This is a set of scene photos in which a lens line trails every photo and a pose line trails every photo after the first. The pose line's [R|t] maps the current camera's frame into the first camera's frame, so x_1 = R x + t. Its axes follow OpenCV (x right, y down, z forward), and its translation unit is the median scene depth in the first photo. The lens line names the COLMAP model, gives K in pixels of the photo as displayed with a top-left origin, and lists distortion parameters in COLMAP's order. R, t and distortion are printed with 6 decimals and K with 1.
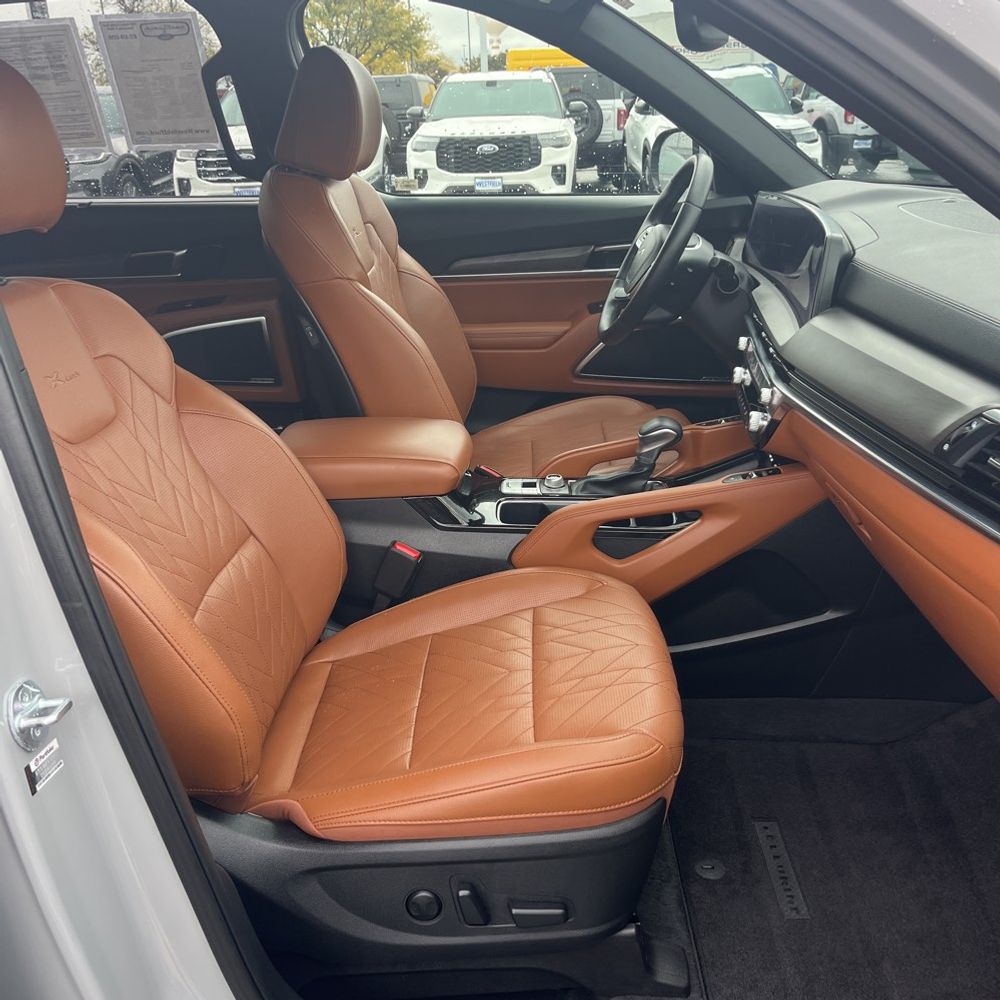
lens RADIAL K [[1040.8, 0, 504.3], [0, 1040.8, 499.0], [0, 0, 1]] dist [0.013423, 0.000000]
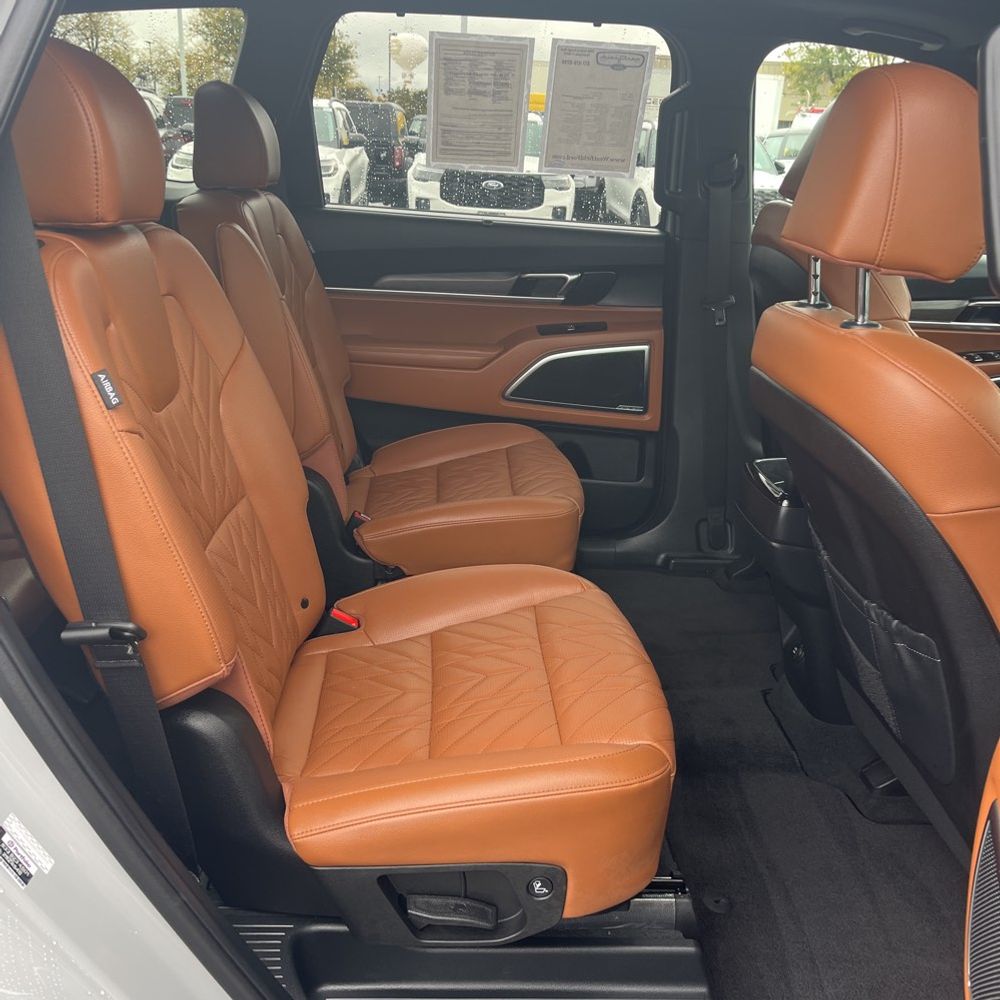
lens RADIAL K [[1012.6, 0, 500.9], [0, 1012.6, 510.4], [0, 0, 1]] dist [0.025033, 0.000000]
pose [[0.986977, 0.042507, 0.155144, -0.526631], [-0.040236, 0.999033, -0.017751, 0.009994], [-0.155749, 0.011277, 0.987732, 0.041481]]
